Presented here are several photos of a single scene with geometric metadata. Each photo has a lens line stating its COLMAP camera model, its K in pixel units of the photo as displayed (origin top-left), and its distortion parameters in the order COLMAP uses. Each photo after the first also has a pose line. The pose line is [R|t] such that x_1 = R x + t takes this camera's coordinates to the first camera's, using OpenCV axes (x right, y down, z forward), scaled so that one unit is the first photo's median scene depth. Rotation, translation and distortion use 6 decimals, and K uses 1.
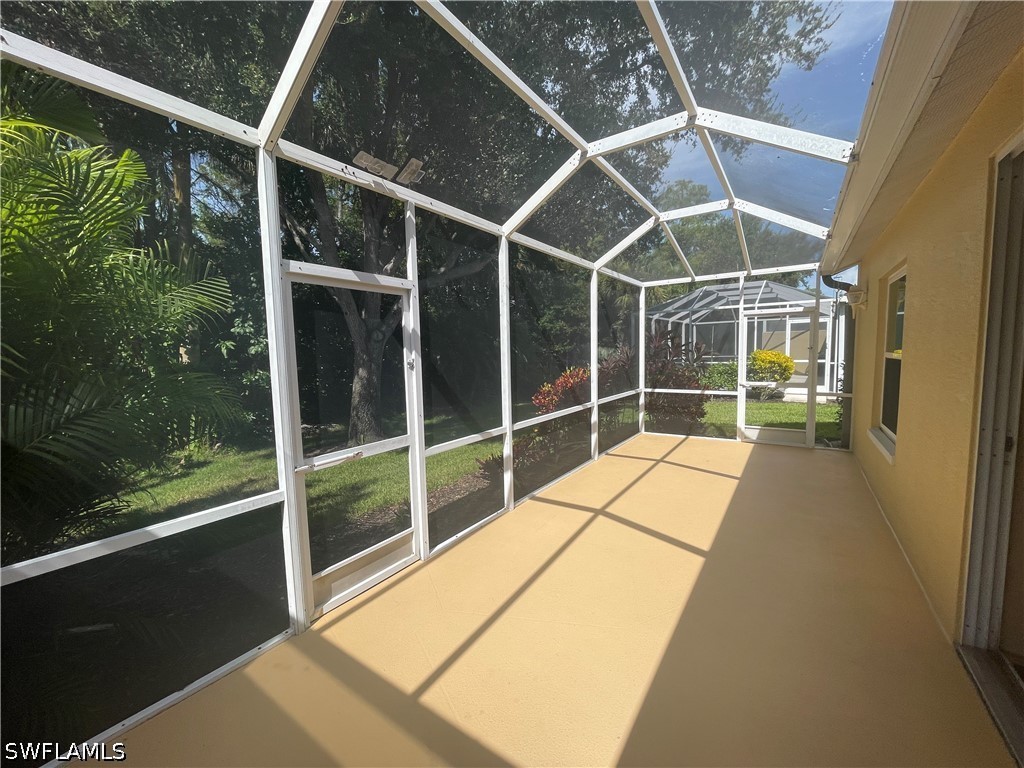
lens RADIAL K [[412.5, 0, 508.7], [0, 412.5, 383.9], [0, 0, 1]] dist [-0.004505, 0.000469]
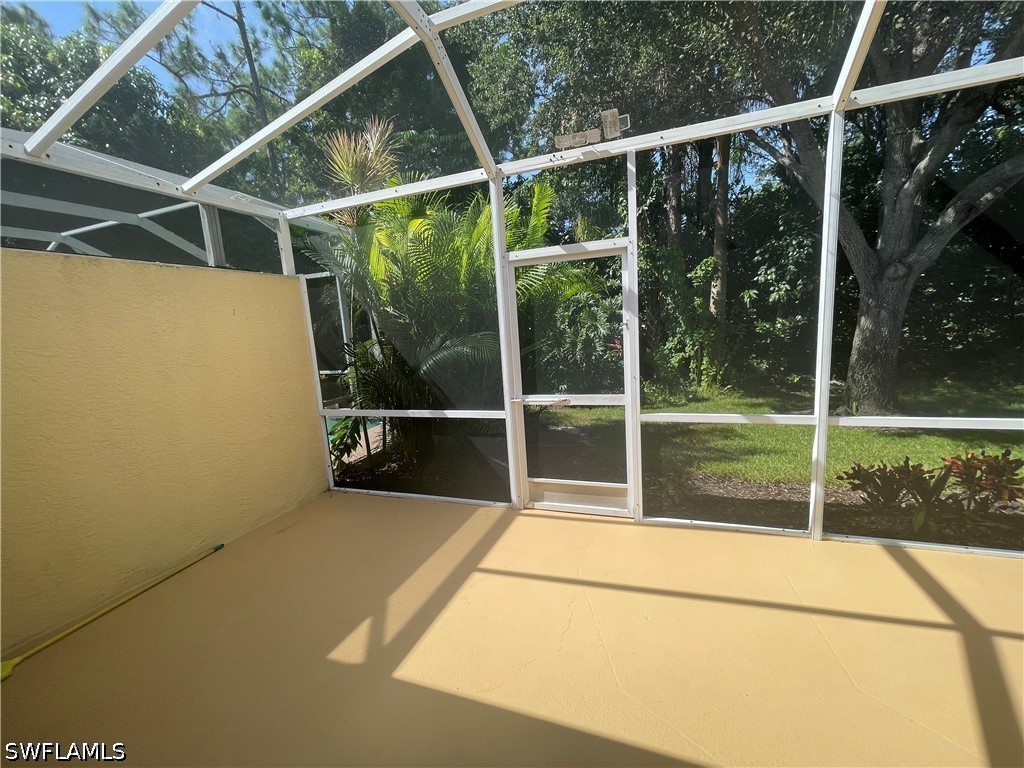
lens RADIAL K [[412.5, 0, 510.9], [0, 412.5, 383.6], [0, 0, 1]] dist [-0.004505, 0.000469]
pose [[0.259723, 0.149550, -0.954033, 0.632767], [-0.018433, 0.988523, 0.149939, -0.049895], [0.965507, -0.021357, 0.259499, 0.457309]]
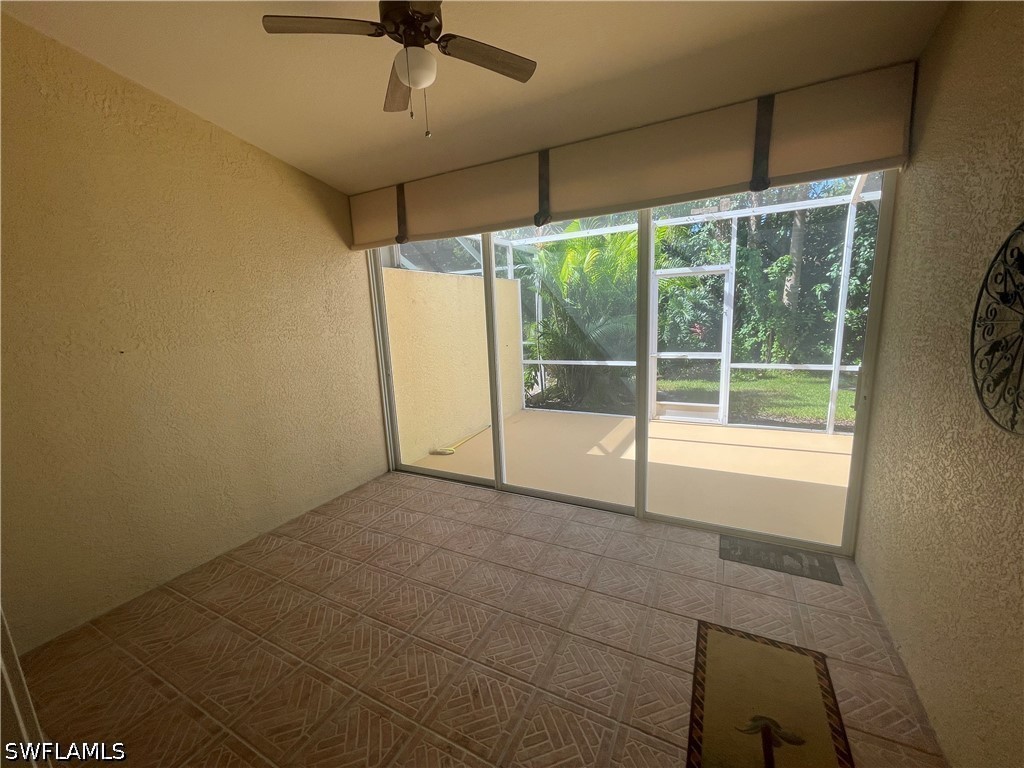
lens RADIAL K [[412.5, 0, 511.6], [0, 412.5, 383.3], [0, 0, 1]] dist [-0.004505, 0.000469]
pose [[0.124622, 0.194610, -0.972932, 1.375887], [-0.038360, 0.980788, 0.191268, -0.052950], [0.991463, 0.013485, 0.129693, -0.126879]]
